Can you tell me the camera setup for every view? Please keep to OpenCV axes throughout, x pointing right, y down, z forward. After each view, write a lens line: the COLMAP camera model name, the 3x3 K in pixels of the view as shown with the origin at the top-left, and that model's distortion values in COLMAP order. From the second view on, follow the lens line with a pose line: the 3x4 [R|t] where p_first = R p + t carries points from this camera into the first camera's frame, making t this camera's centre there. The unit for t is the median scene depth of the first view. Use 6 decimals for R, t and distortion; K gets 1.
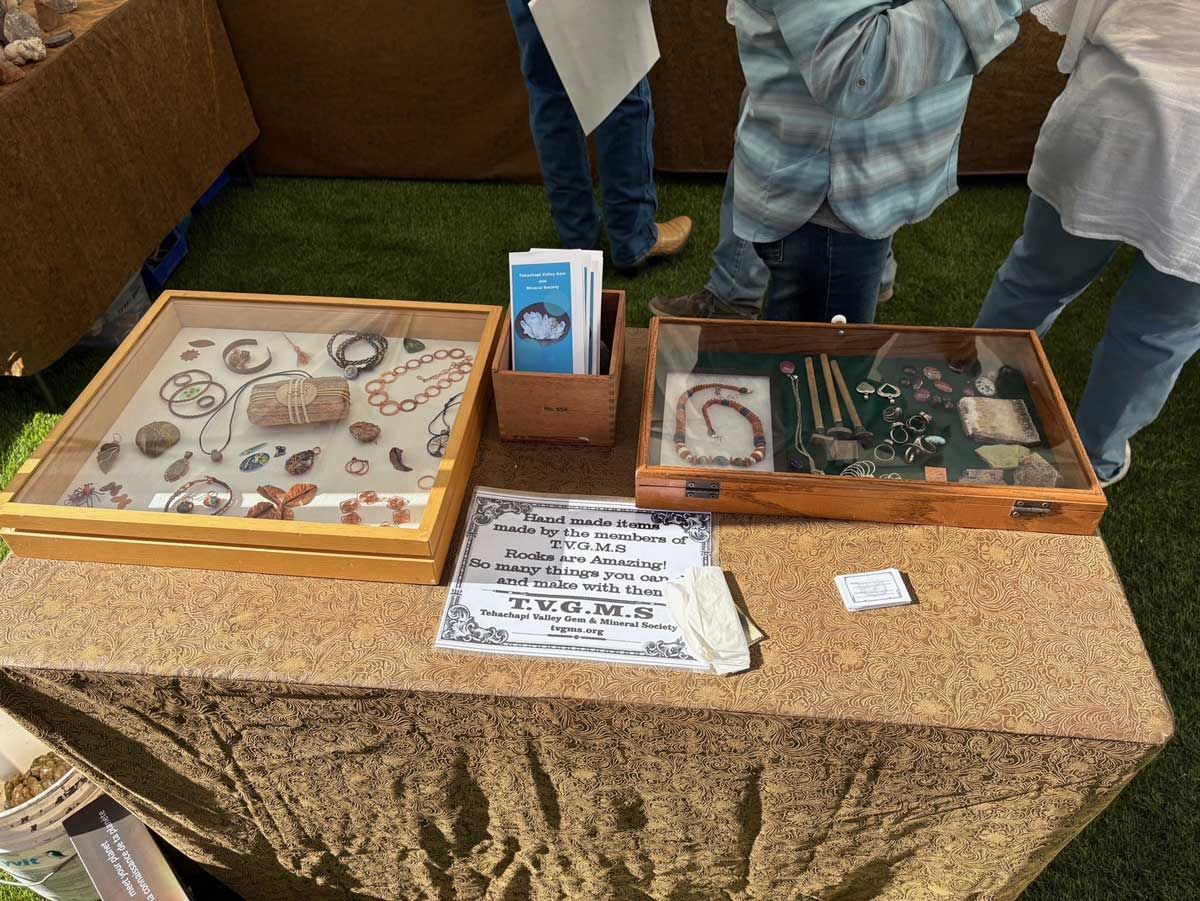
lens RADIAL K [[912.2, 0, 610.7], [0, 912.2, 448.8], [0, 0, 1]] dist [0.052106, -0.059344]
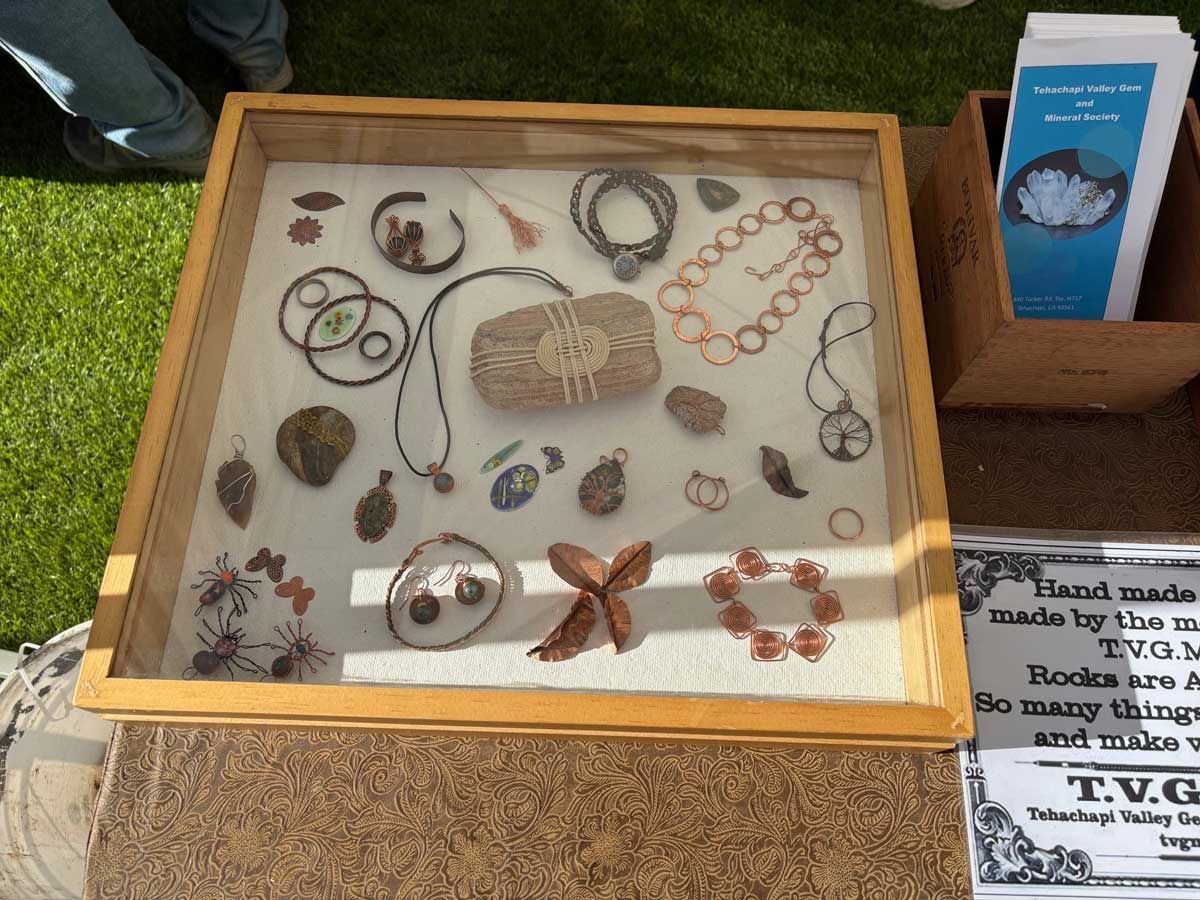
lens RADIAL K [[912.2, 0, 600.5], [0, 912.2, 460.1], [0, 0, 1]] dist [0.052106, -0.059344]
pose [[0.997533, -0.046308, 0.052751, -0.365657], [0.020907, 0.913413, 0.406496, -0.217829], [-0.067008, -0.404390, 0.912129, 0.514945]]
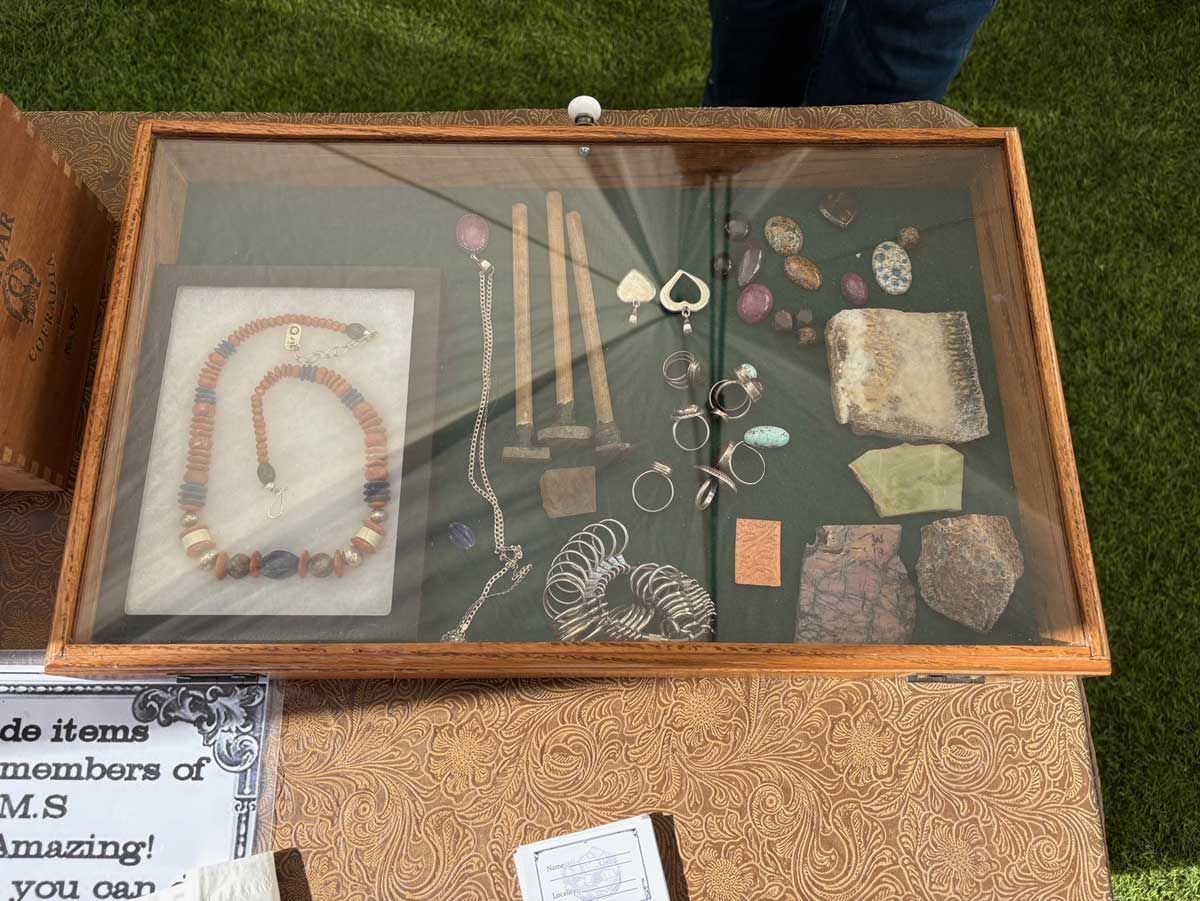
lens RADIAL K [[912.2, 0, 593.0], [0, 912.2, 448.4], [0, 0, 1]] dist [0.052106, -0.059344]
pose [[0.995526, -0.078058, 0.053250, 0.244754], [0.042731, 0.874529, 0.483087, -0.235091], [-0.084278, -0.478651, 0.873951, 0.612201]]
